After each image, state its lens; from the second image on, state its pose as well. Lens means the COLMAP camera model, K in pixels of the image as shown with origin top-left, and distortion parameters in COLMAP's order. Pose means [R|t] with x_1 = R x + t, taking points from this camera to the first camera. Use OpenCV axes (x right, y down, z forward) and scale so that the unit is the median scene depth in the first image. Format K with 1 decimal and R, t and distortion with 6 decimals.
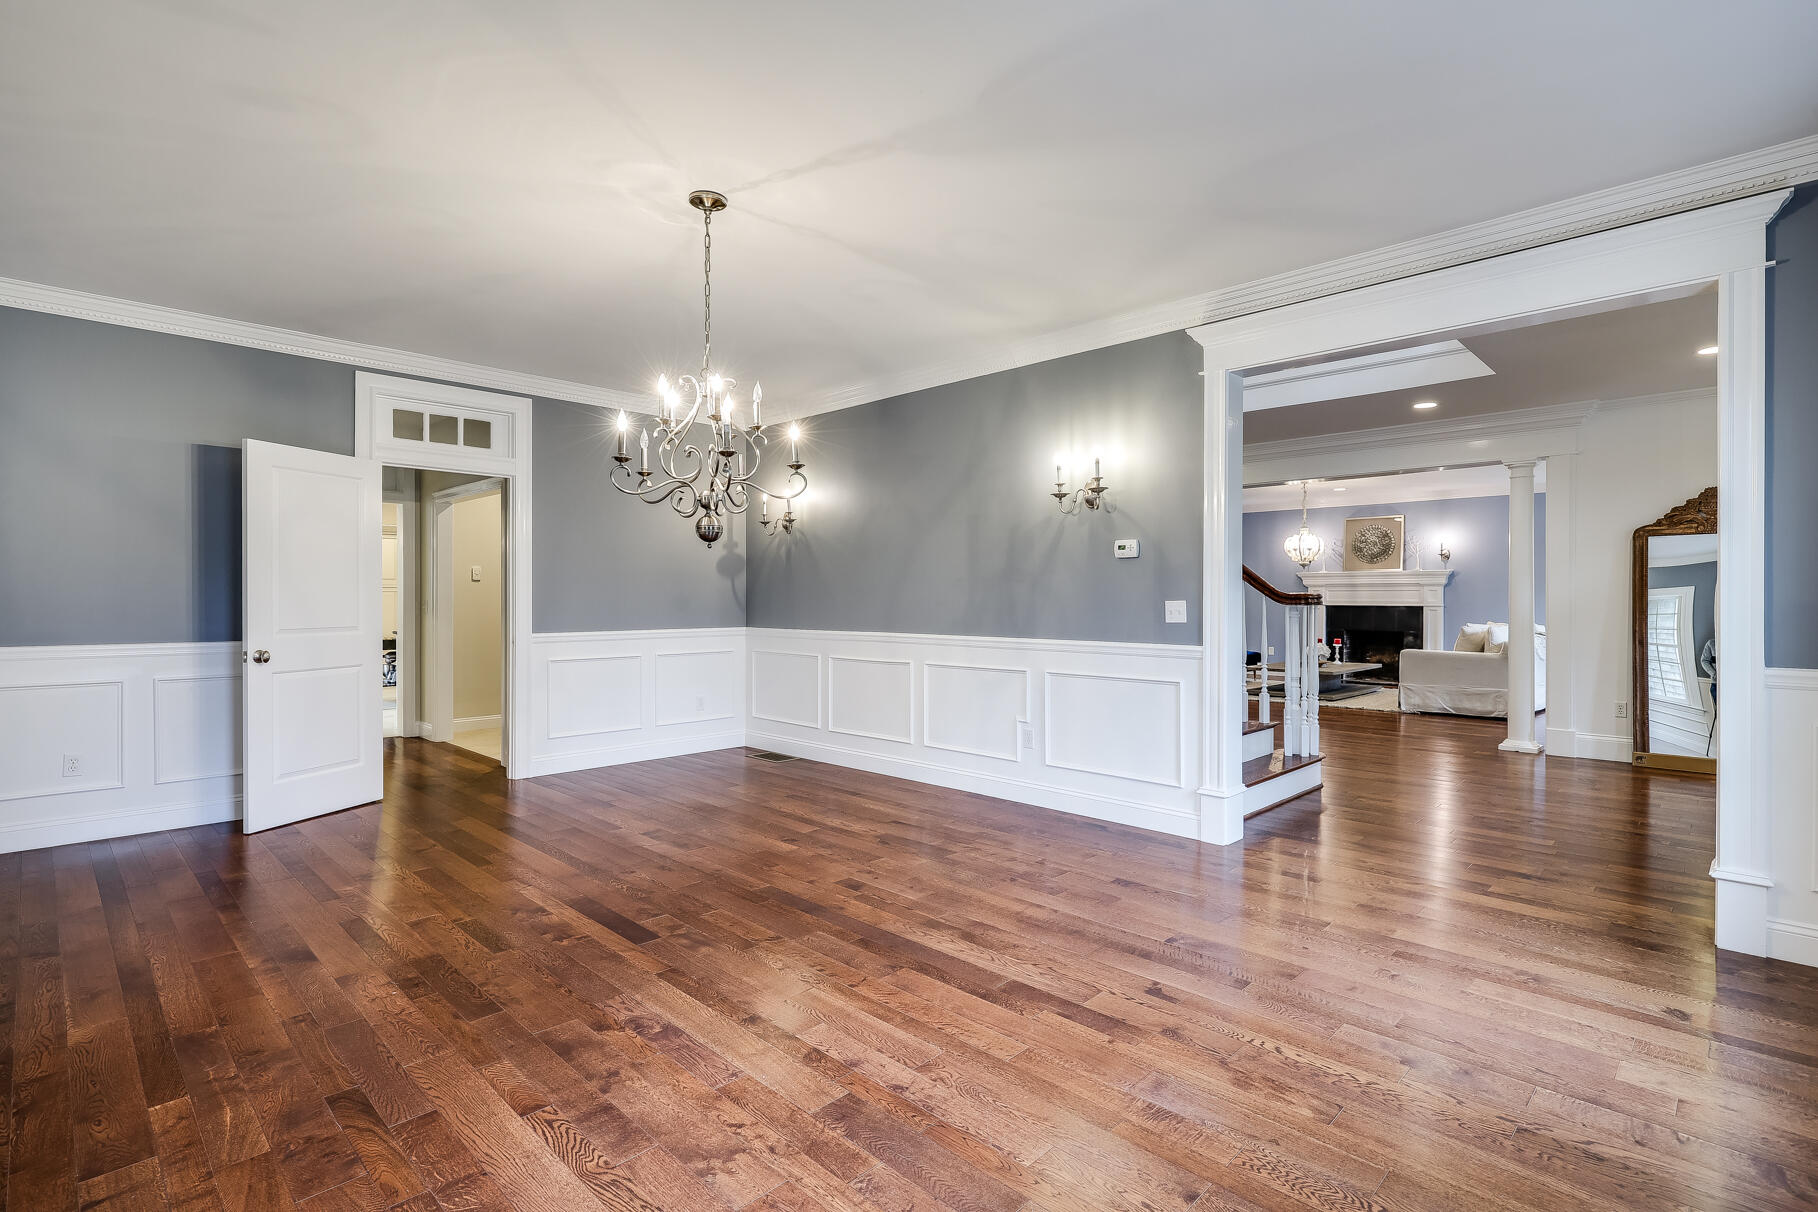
lens RADIAL K [[867.9, 0, 910.8], [0, 867.9, 598.2], [0, 0, 1]] dist [-0.001231, 0.000086]
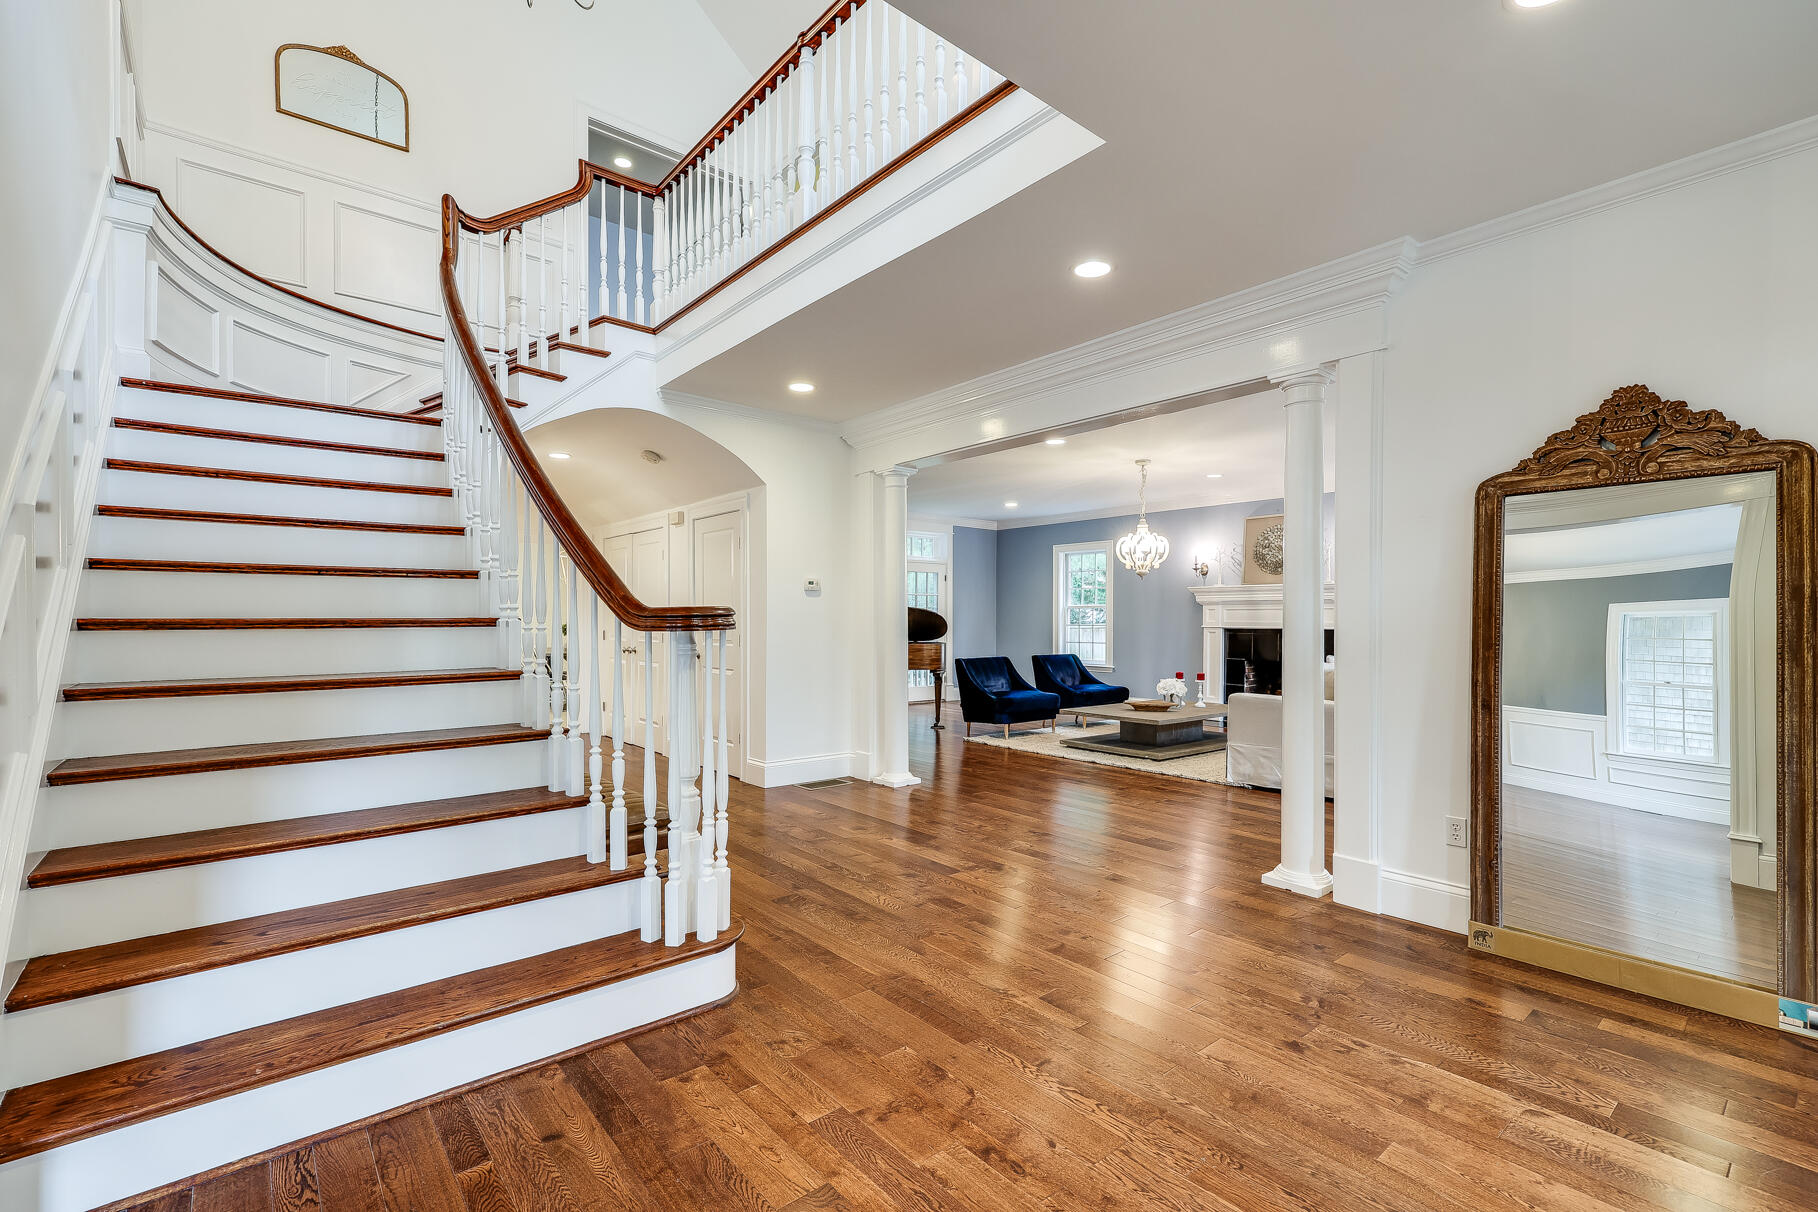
lens RADIAL K [[806.4, 0, 906.5], [0, 806.4, 617.4], [0, 0, 1]] dist [-0.001465, -0.000085]
pose [[0.994686, 0.001522, -0.102941, 0.547777], [-0.001774, 0.999996, -0.002358, 0.001549], [0.102937, 0.002528, 0.994685, 0.491739]]
